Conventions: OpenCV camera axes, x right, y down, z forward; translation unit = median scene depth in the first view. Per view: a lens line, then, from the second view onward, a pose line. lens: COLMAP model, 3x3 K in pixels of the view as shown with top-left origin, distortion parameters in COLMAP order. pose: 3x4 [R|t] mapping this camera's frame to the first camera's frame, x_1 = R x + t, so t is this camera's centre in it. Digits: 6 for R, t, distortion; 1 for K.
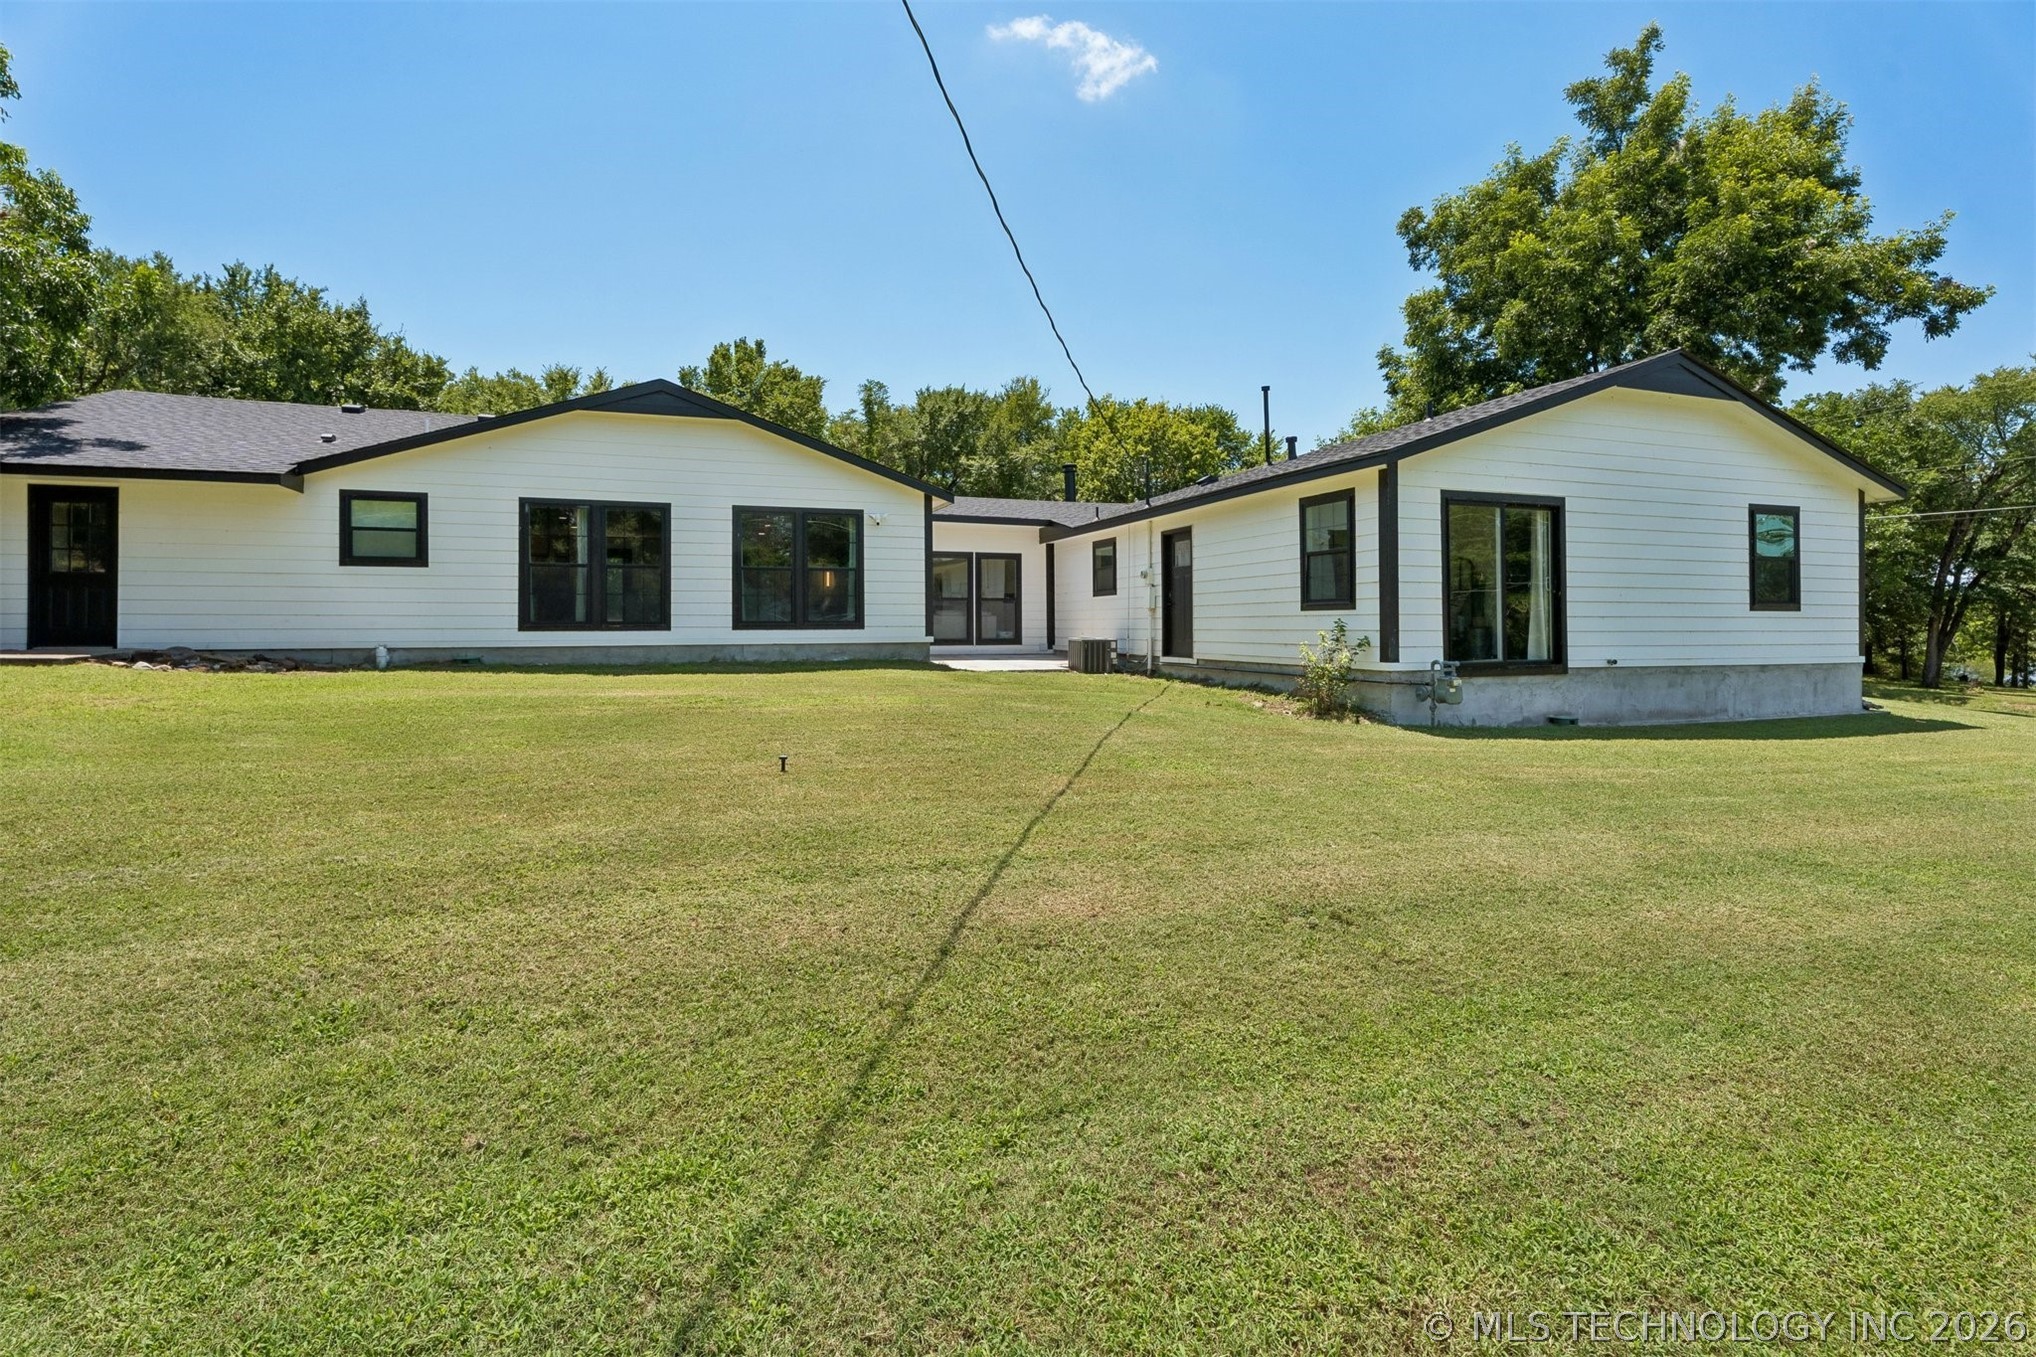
lens RADIAL K [[919.5, 0, 1025.2], [0, 919.5, 620.9], [0, 0, 1]] dist [-0.003046, 0.002492]
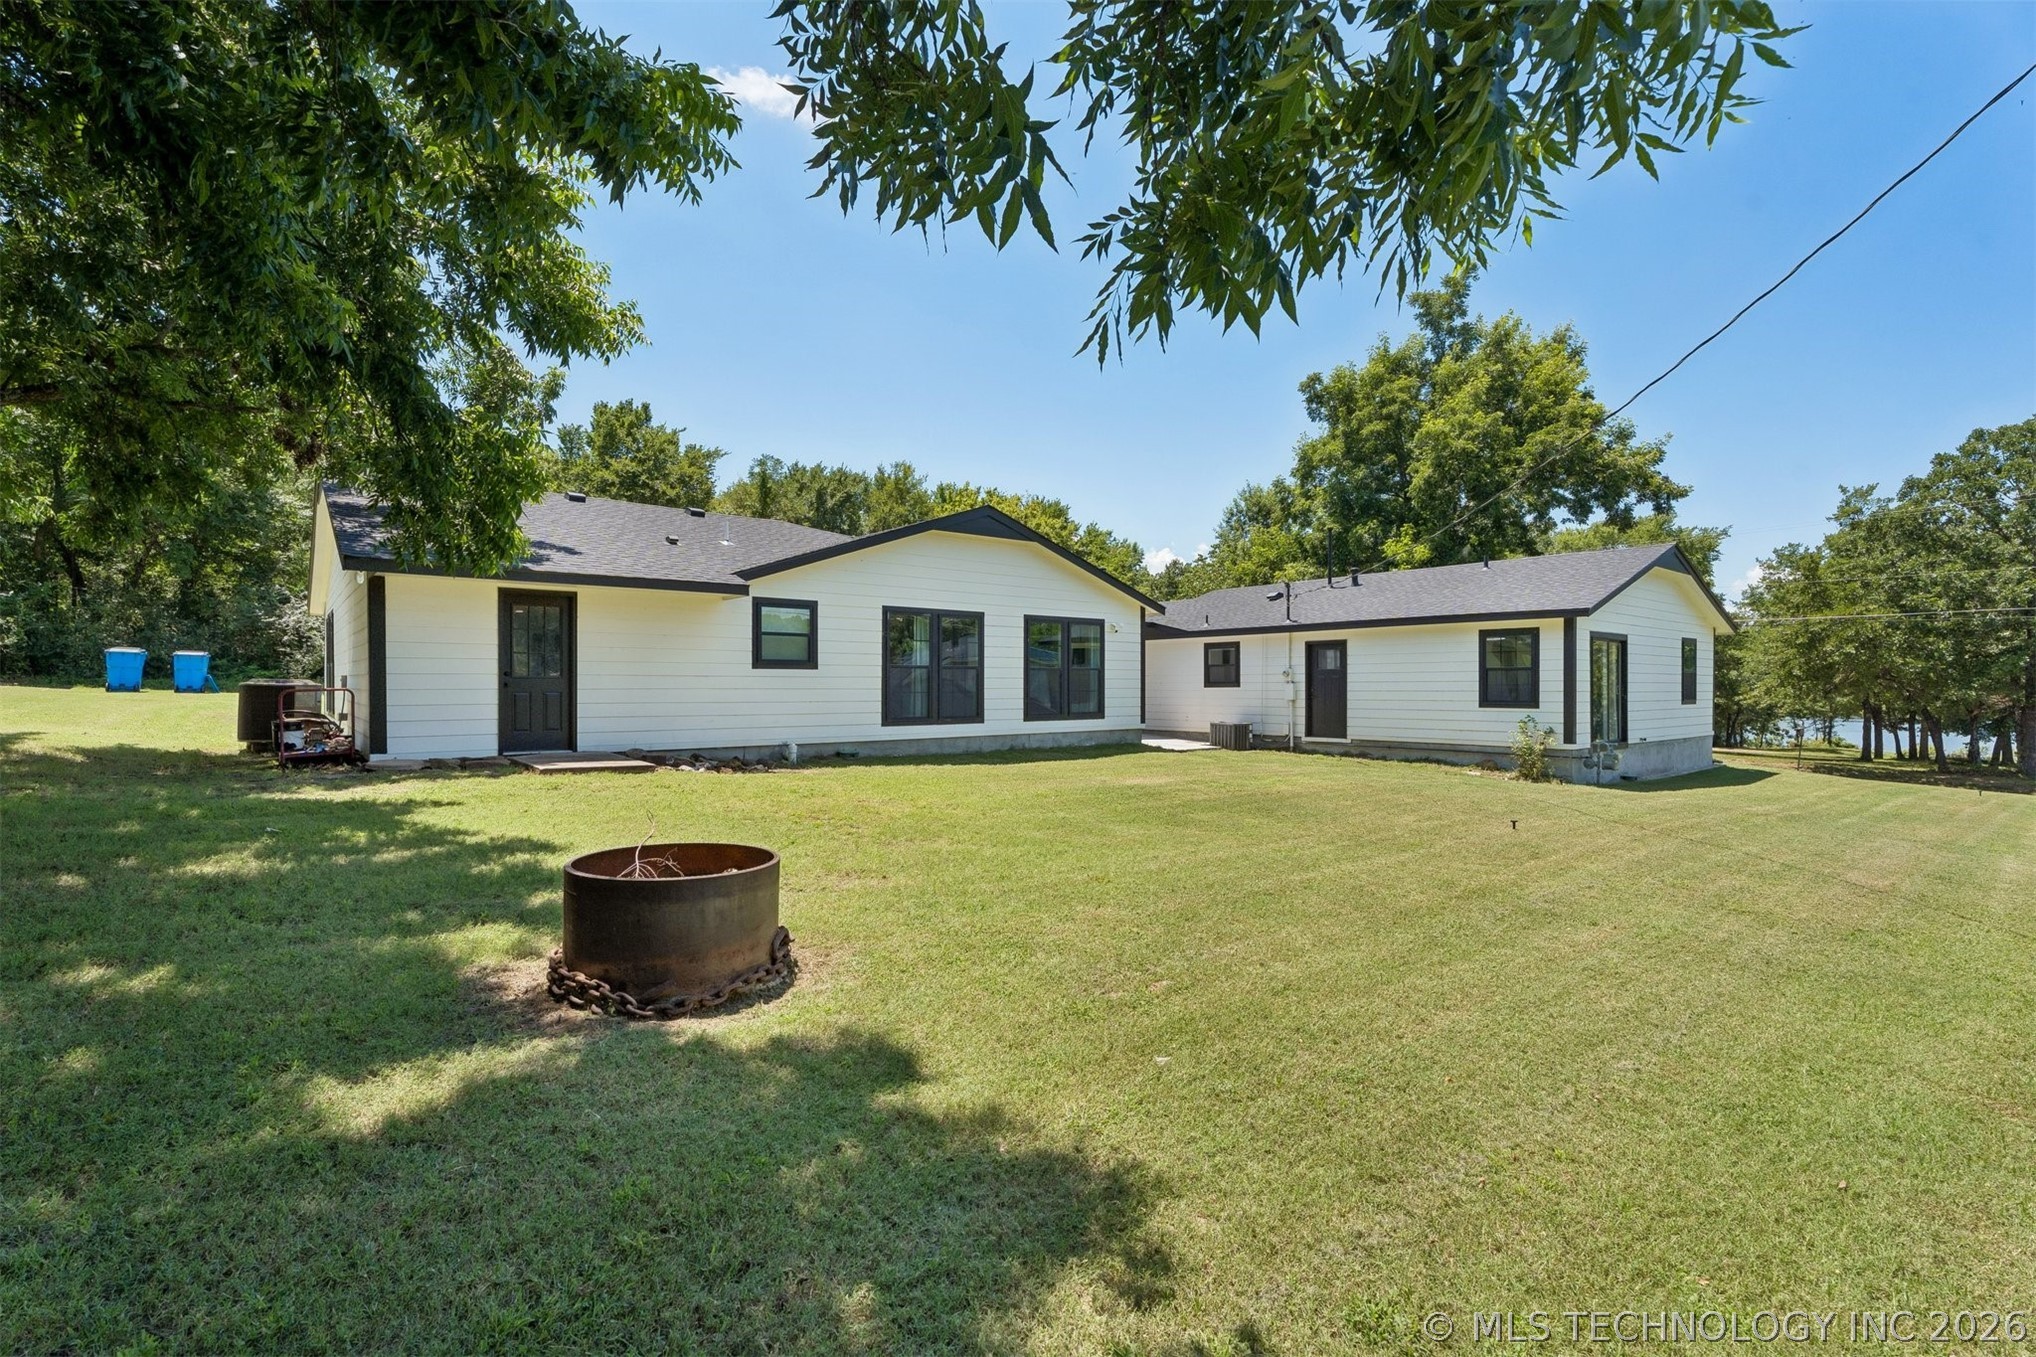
lens RADIAL K [[919.5, 0, 995.7], [0, 919.5, 688.1], [0, 0, 1]] dist [-0.003046, 0.002492]
pose [[0.942172, 0.000343, 0.335129, -0.732237], [-0.002904, 0.999970, 0.007142, -0.040072], [-0.335117, -0.007702, 0.942145, -0.086025]]
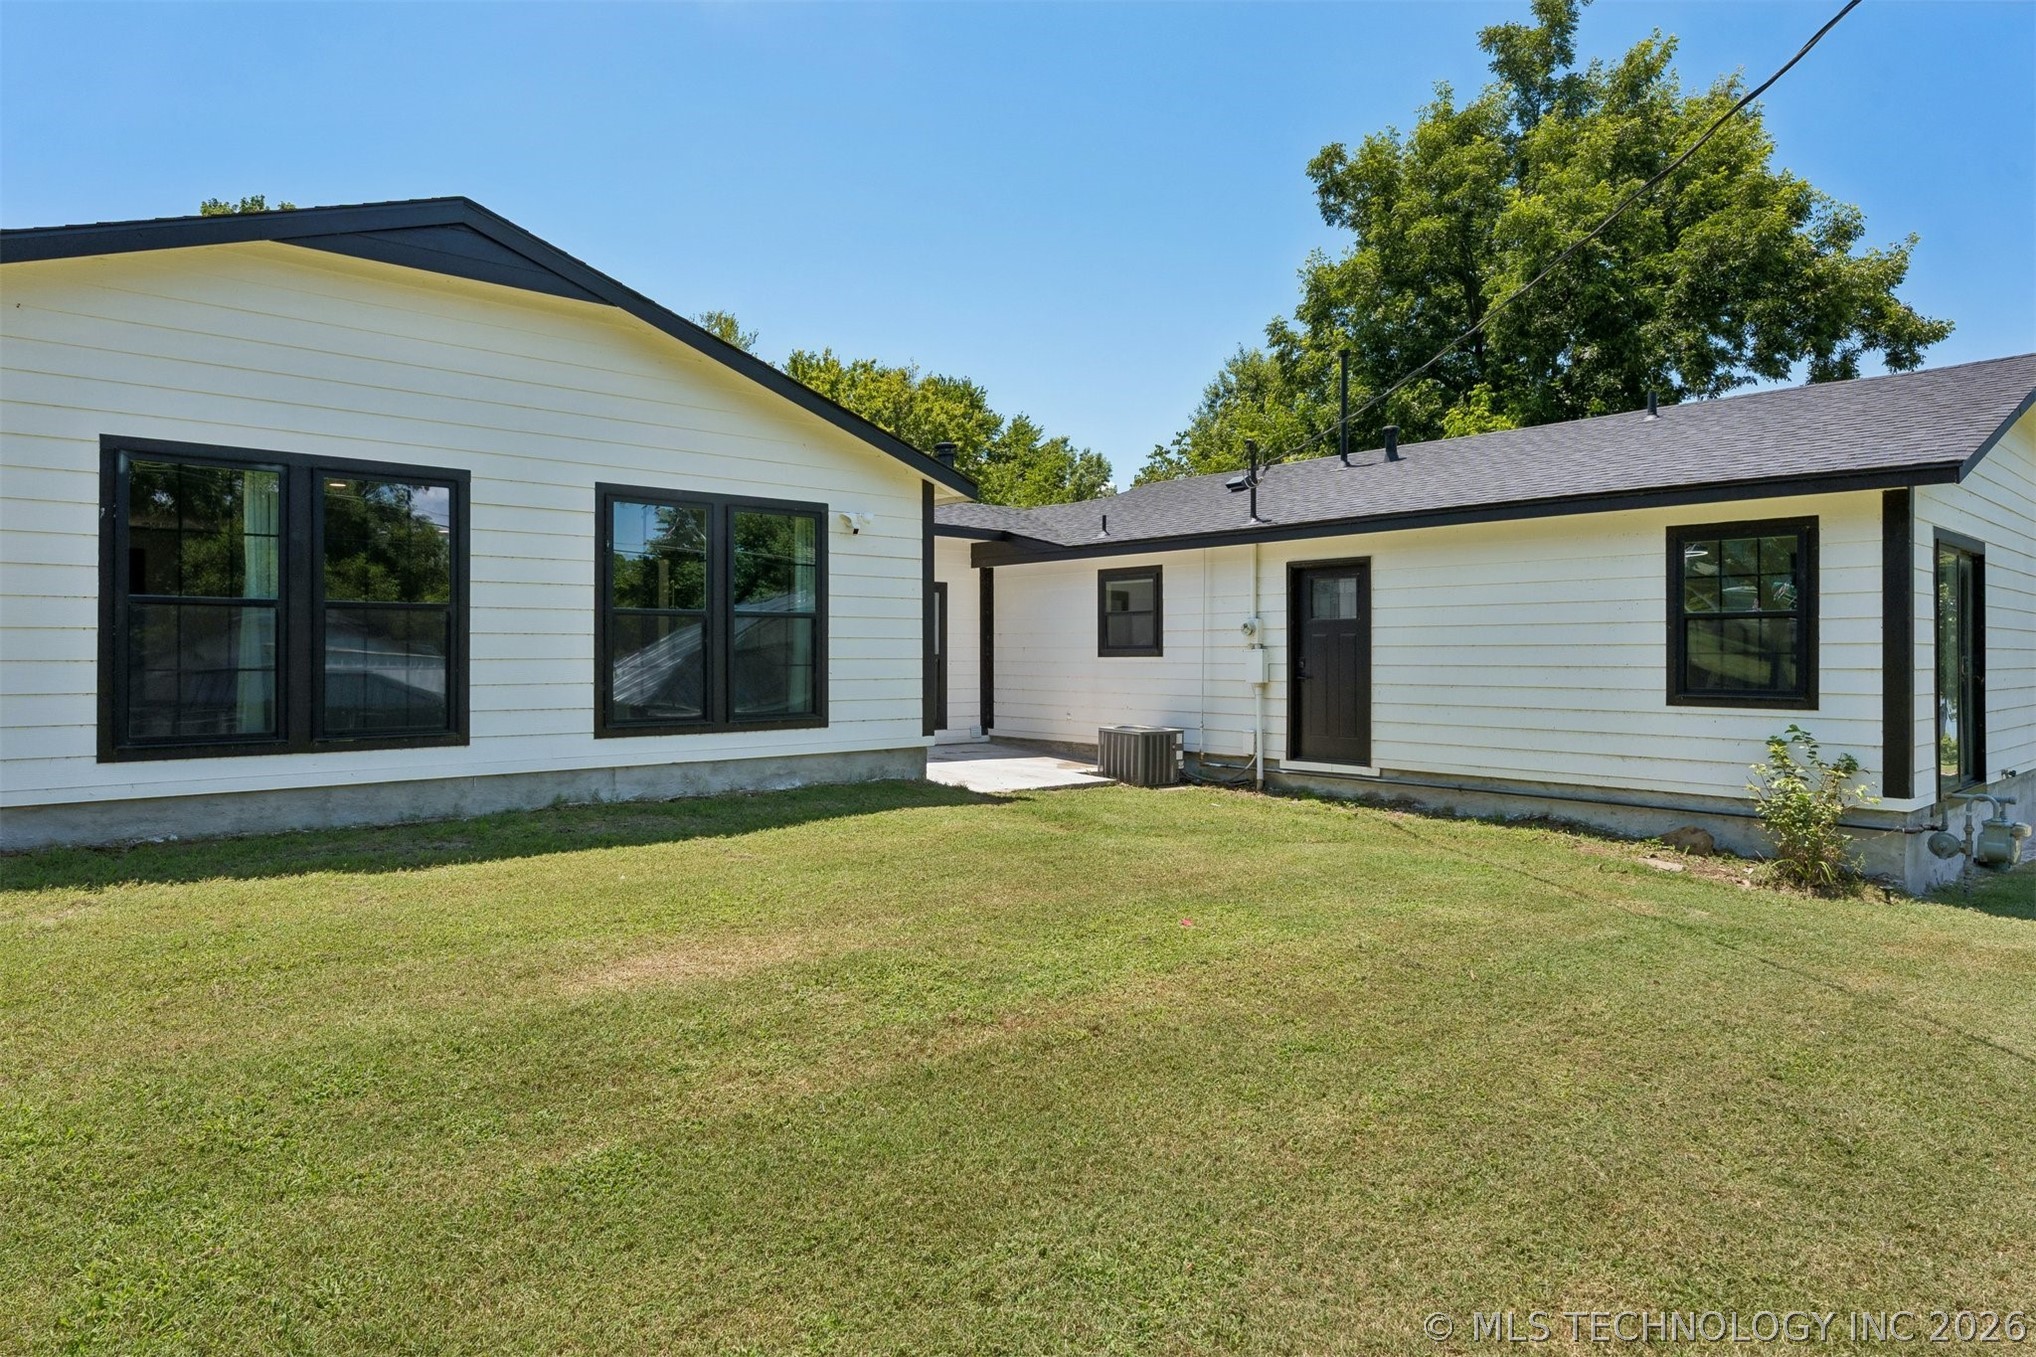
lens RADIAL K [[1138.2, 0, 988.0], [0, 1138.2, 647.1], [0, 0, 1]] dist [-0.011162, -0.000585]
pose [[0.935276, 0.004983, 0.353883, -0.330797], [-0.005176, 0.999987, -0.000401, -0.038890], [-0.353881, -0.001457, 0.935289, 0.359437]]
